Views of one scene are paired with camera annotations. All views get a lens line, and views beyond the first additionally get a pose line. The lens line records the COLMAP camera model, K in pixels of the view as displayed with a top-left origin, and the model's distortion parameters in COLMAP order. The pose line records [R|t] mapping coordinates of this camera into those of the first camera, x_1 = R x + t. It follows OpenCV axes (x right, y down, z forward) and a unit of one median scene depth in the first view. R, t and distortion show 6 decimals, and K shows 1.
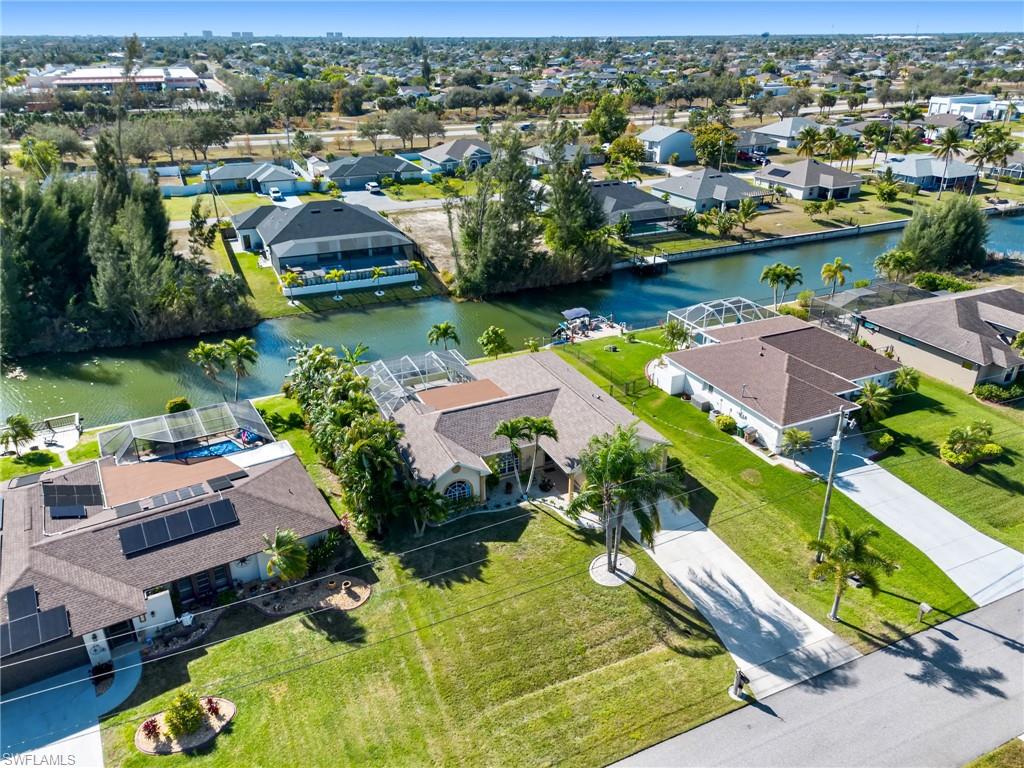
lens RADIAL K [[728.0, 0, 516.1], [0, 728.0, 383.7], [0, 0, 1]] dist [0.062874, -0.063086]
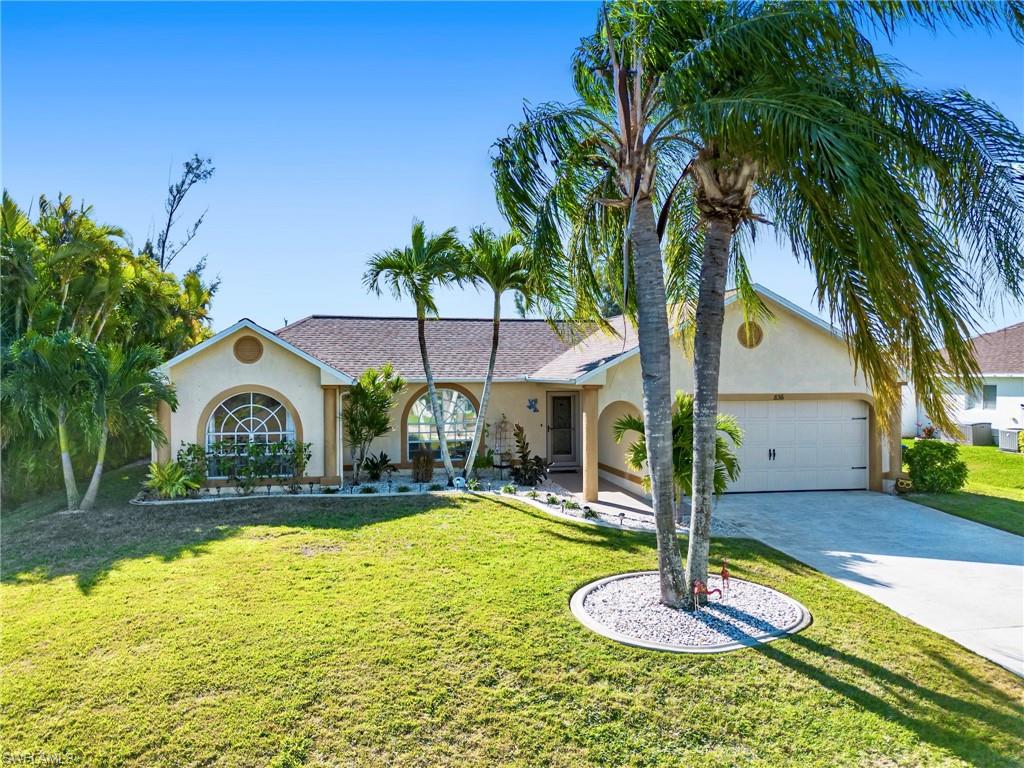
lens RADIAL K [[728.0, 0, 516.1], [0, 728.0, 383.7], [0, 0, 1]] dist [0.062874, -0.063086]
pose [[0.975558, 0.002298, -0.219730, 0.076005], [-0.096033, 0.903858, -0.416916, 0.168802], [0.197647, 0.427827, 0.881986, 0.456325]]
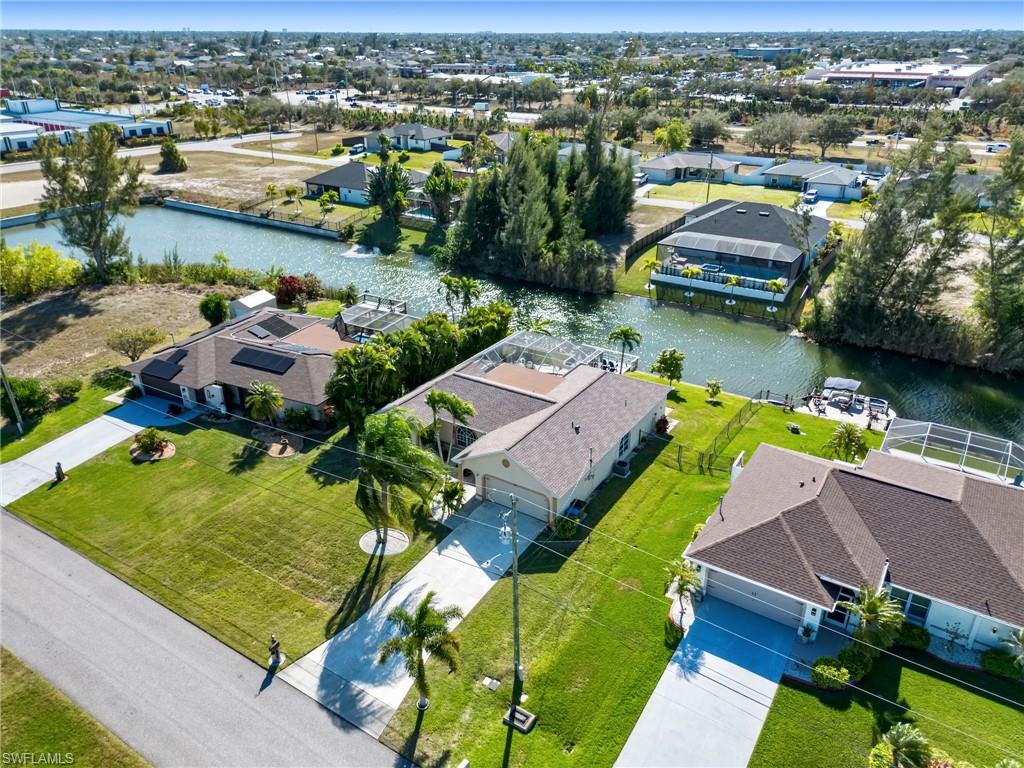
lens RADIAL K [[728.0, 0, 516.1], [0, 728.0, 383.7], [0, 0, 1]] dist [0.062874, -0.063086]
pose [[0.534702, 0.364170, -0.762545, 0.565214], [-0.359950, 0.914572, 0.184374, -0.131046], [0.764546, 0.175893, 0.620106, 0.260768]]
